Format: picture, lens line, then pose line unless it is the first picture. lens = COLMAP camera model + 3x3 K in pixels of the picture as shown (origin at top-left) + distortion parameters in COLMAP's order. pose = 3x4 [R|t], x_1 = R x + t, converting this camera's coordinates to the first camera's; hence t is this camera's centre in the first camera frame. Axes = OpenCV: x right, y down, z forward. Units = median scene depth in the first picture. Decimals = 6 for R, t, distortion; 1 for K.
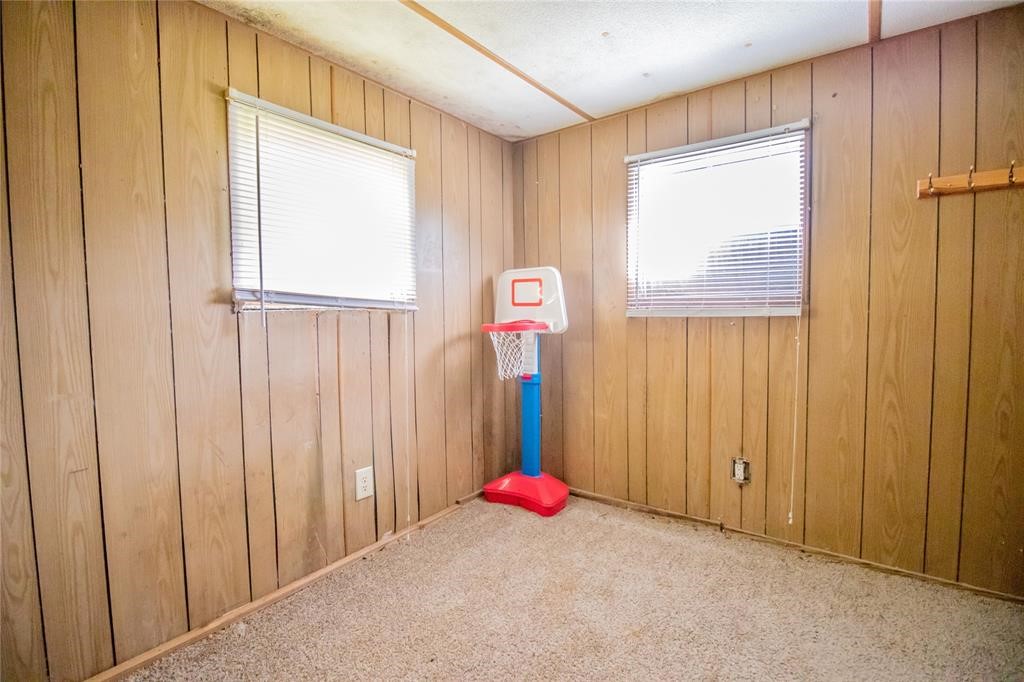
lens RADIAL K [[473.4, 0, 506.7], [0, 473.4, 339.6], [0, 0, 1]] dist [-0.000802, -0.011093]
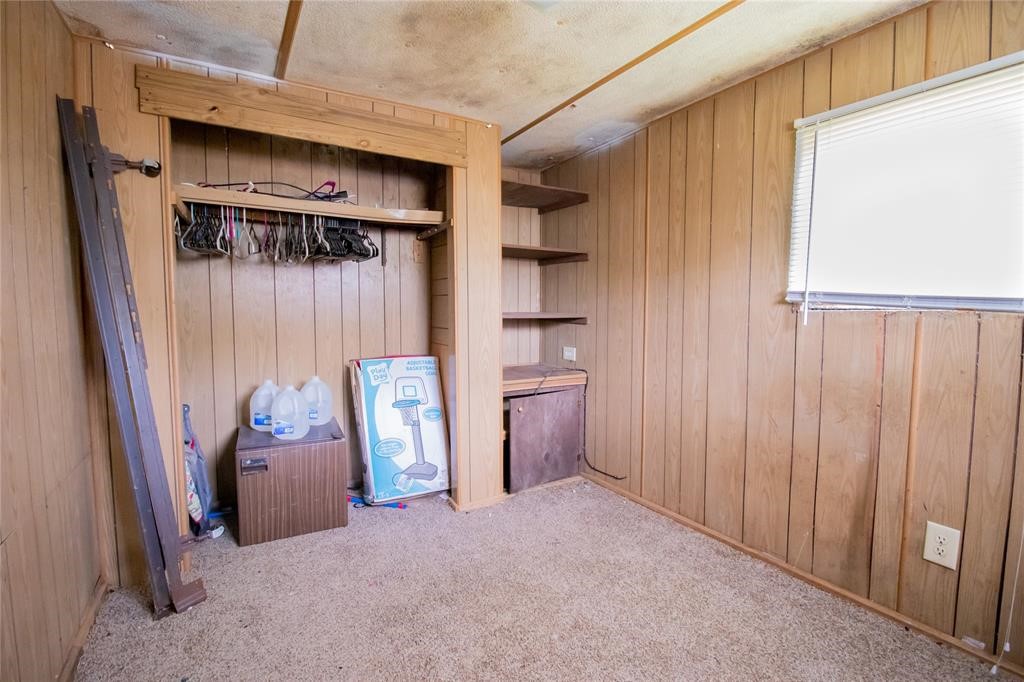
lens RADIAL K [[471.3, 0, 512.0], [0, 471.3, 341.0], [0, 0, 1]] dist [-0.010045, -0.000454]
pose [[-0.361497, 0.077537, -0.929143, 0.747029], [-0.056624, 0.992871, 0.104886, -0.066555], [0.930652, 0.090528, -0.354530, 0.754401]]
